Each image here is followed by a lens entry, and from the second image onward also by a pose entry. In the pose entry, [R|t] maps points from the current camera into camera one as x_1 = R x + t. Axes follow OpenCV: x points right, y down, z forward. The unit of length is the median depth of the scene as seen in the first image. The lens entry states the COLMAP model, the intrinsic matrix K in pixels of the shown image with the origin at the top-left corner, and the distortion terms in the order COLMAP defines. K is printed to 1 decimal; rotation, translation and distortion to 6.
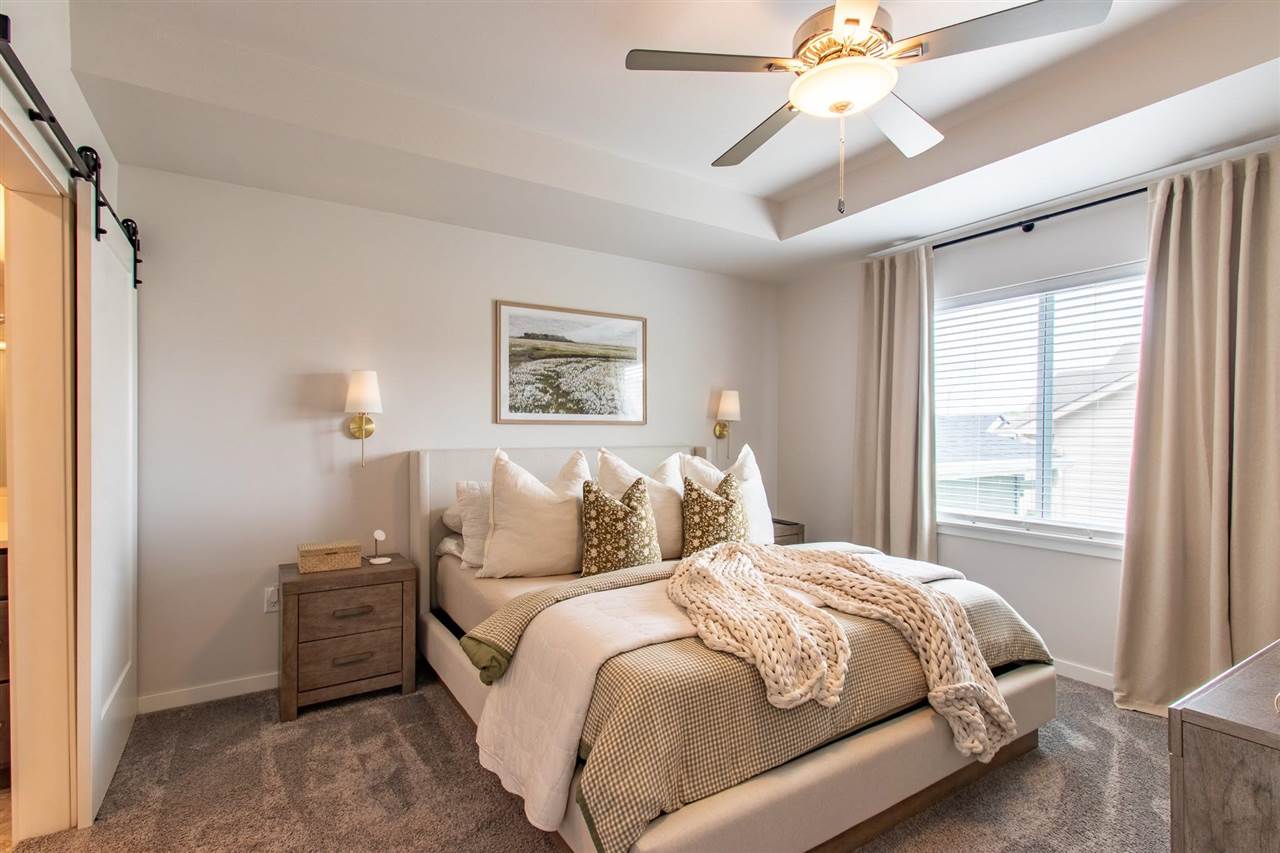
lens RADIAL K [[600.3, 0, 637.8], [0, 600.3, 440.1], [0, 0, 1]] dist [-0.001244, -0.000218]
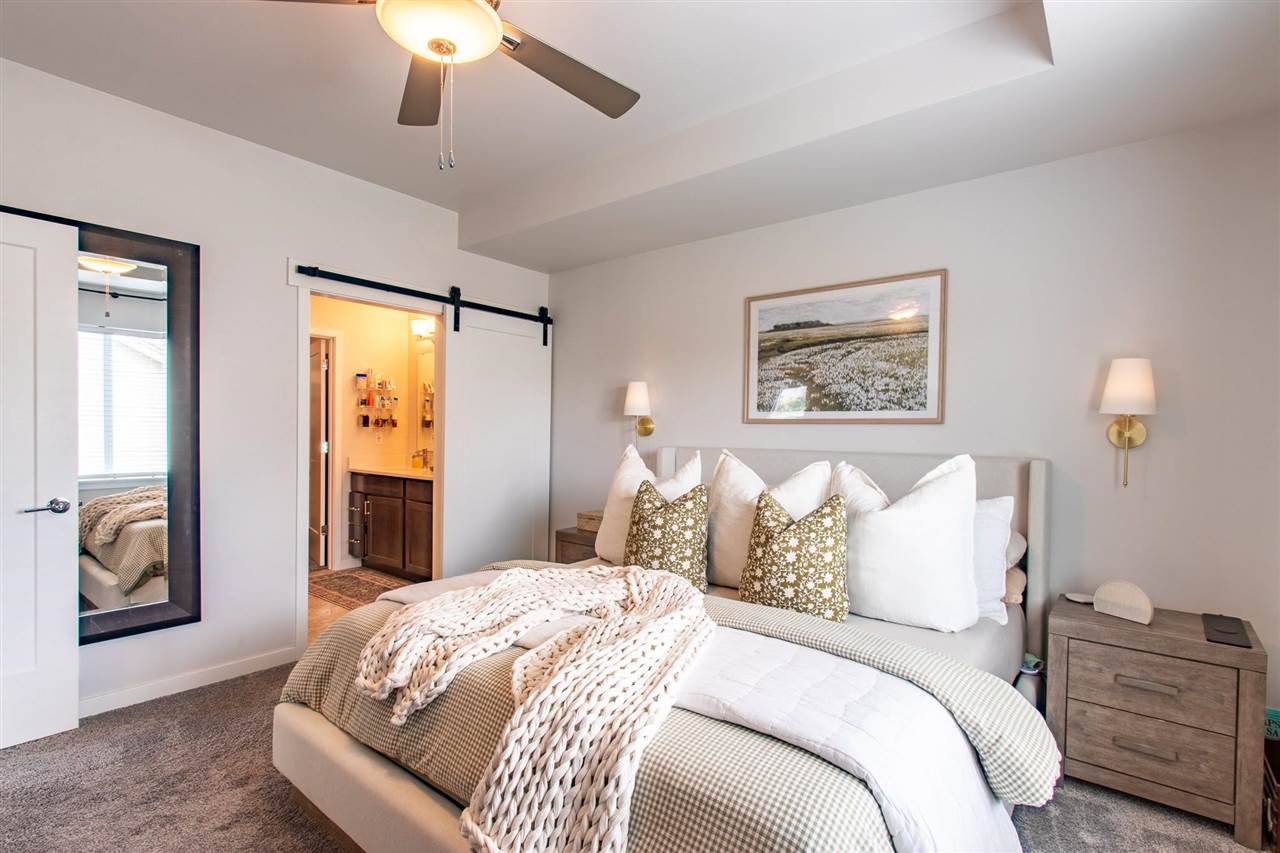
lens RADIAL K [[600.3, 0, 637.8], [0, 600.3, 440.1], [0, 0, 1]] dist [-0.001244, -0.000218]
pose [[0.316871, 0.019674, -0.948264, 0.610579], [-0.022183, 0.999665, 0.013327, -0.008746], [0.948209, 0.016812, 0.317202, 0.493603]]
